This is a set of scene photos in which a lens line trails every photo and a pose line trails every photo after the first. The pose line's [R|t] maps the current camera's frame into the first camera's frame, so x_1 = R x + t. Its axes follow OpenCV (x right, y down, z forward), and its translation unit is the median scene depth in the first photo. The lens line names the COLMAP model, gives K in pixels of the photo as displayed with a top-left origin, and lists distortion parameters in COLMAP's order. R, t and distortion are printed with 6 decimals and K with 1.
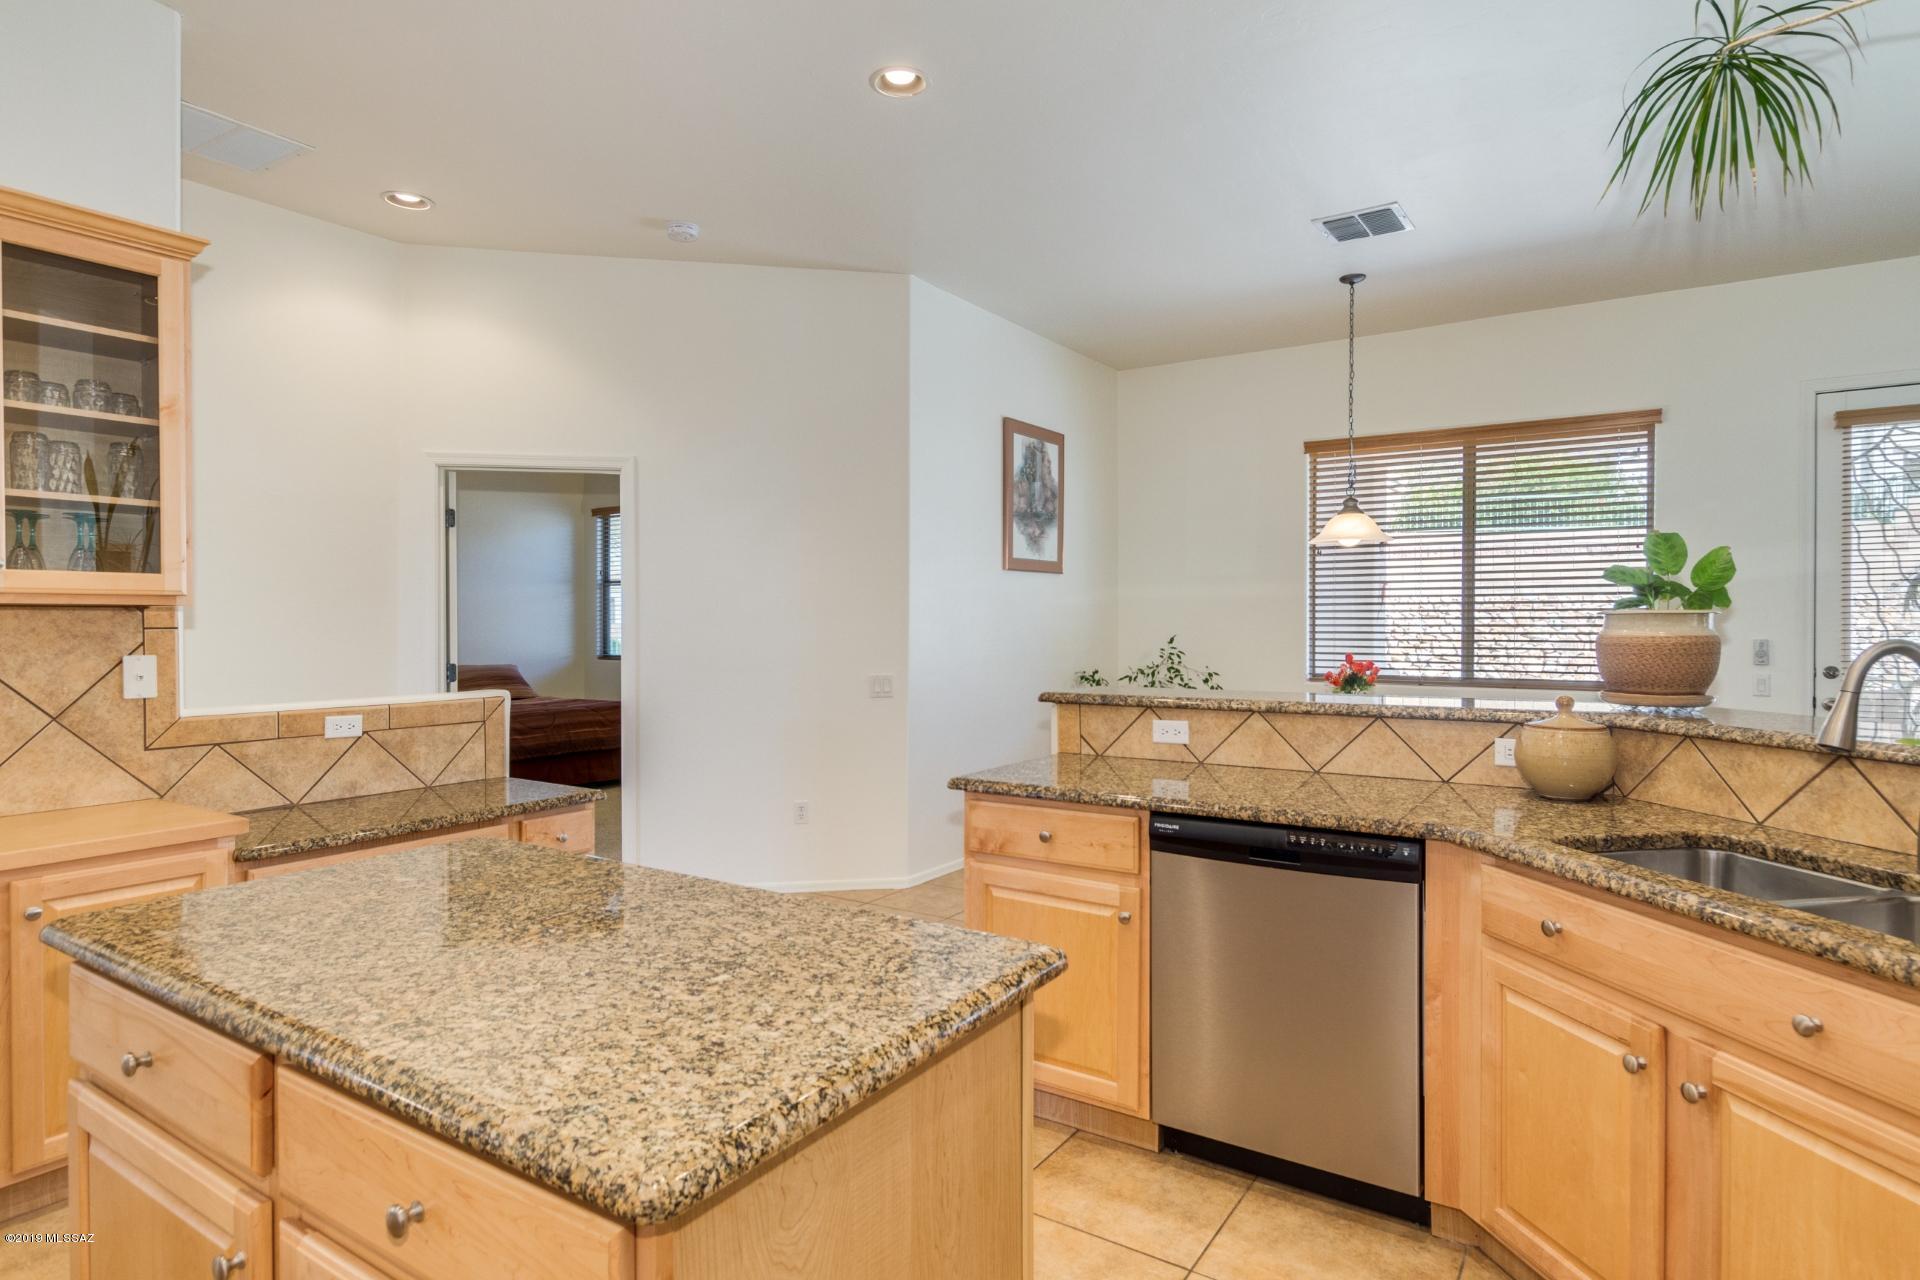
lens RADIAL K [[1048.0, 0, 961.4], [0, 1048.0, 622.5], [0, 0, 1]] dist [0.006030, -0.000790]
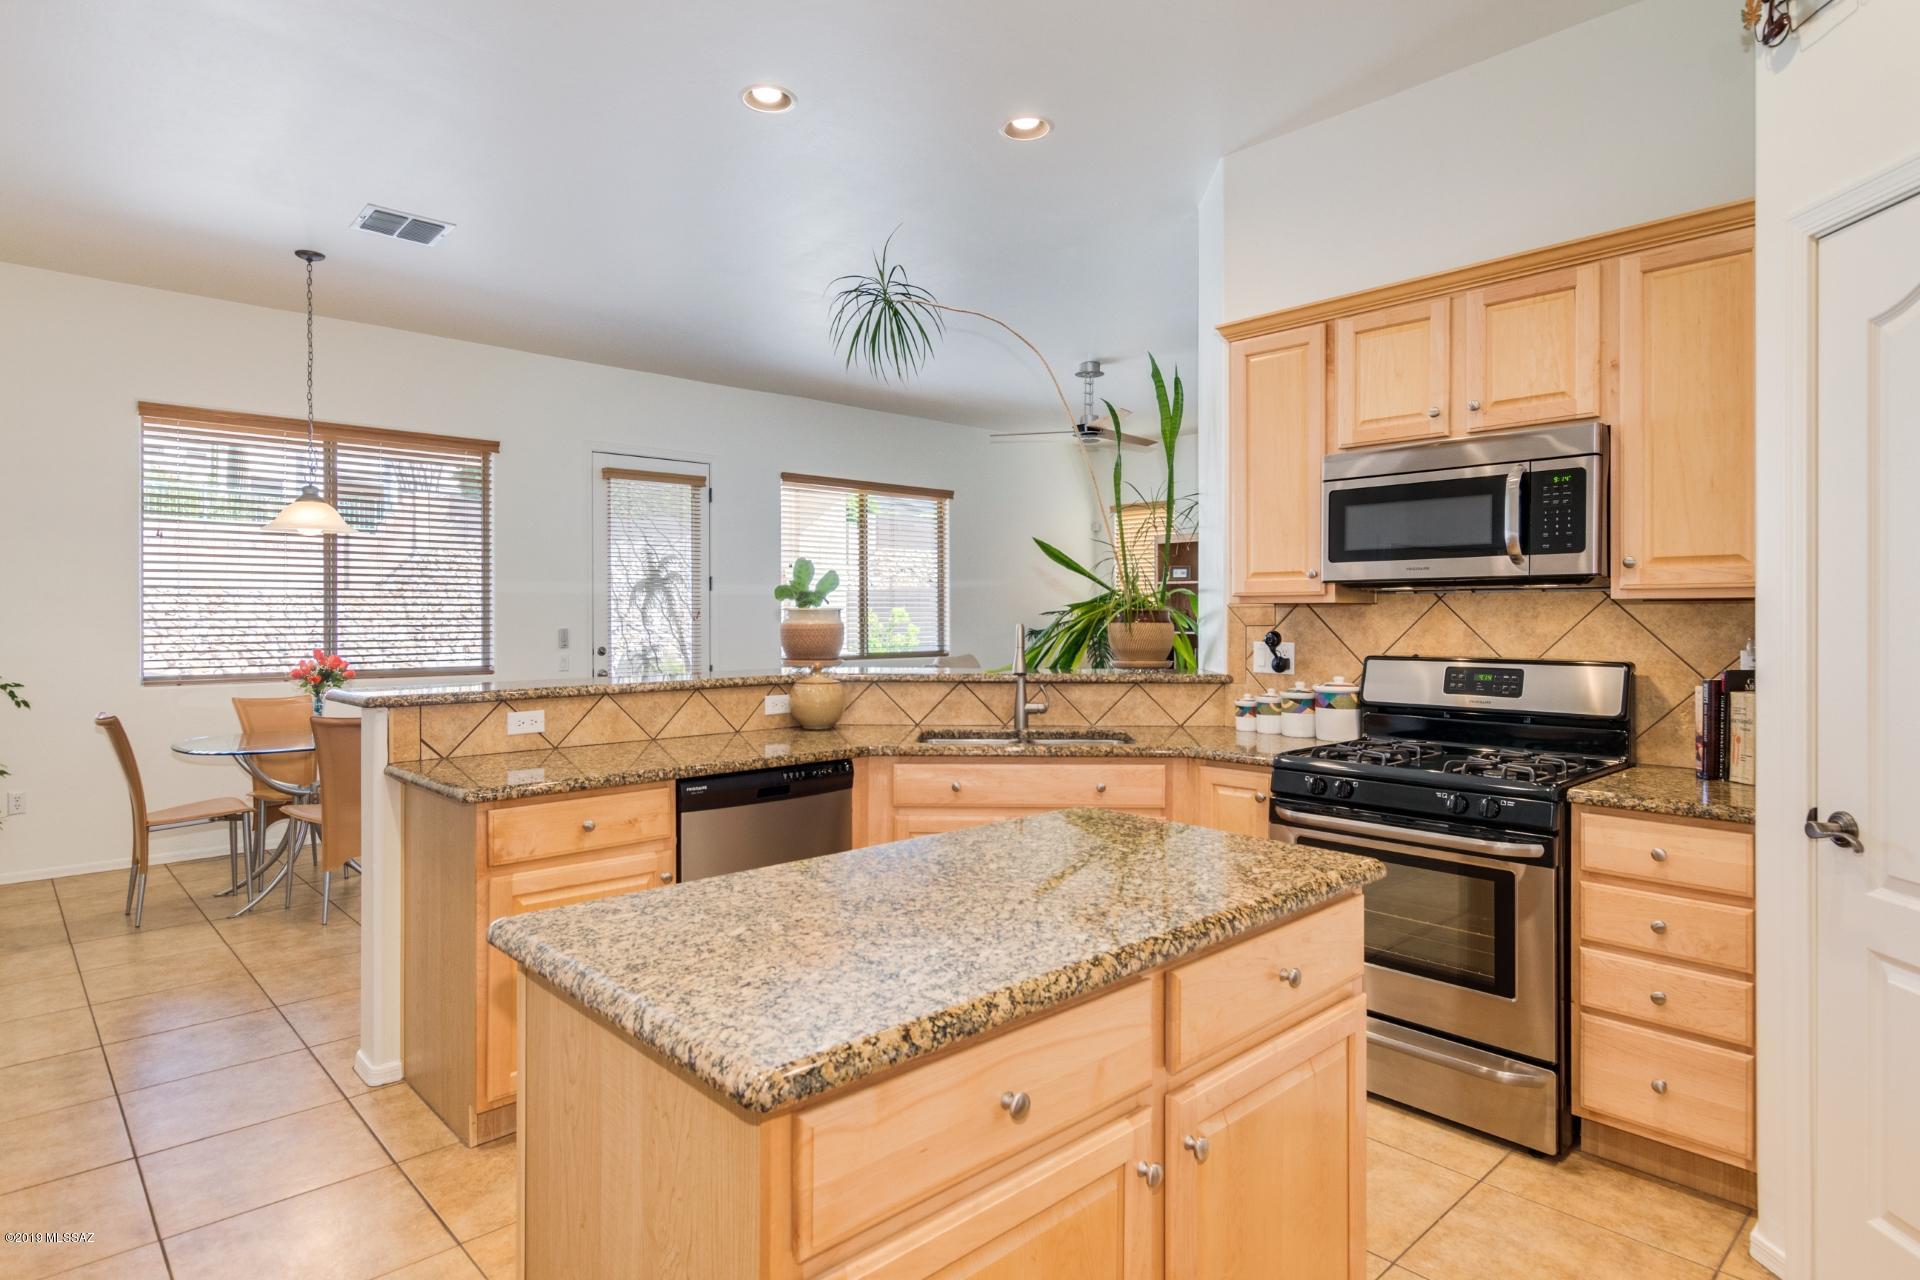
lens RADIAL K [[1042.8, 0, 956.0], [0, 1042.8, 616.5], [0, 0, 1]] dist [0.002609, 0.000252]
pose [[0.232166, -0.000997, 0.972676, -0.720174], [0.001001, 0.999999, 0.000786, 0.000040], [-0.972676, 0.000791, 0.232167, 0.363766]]
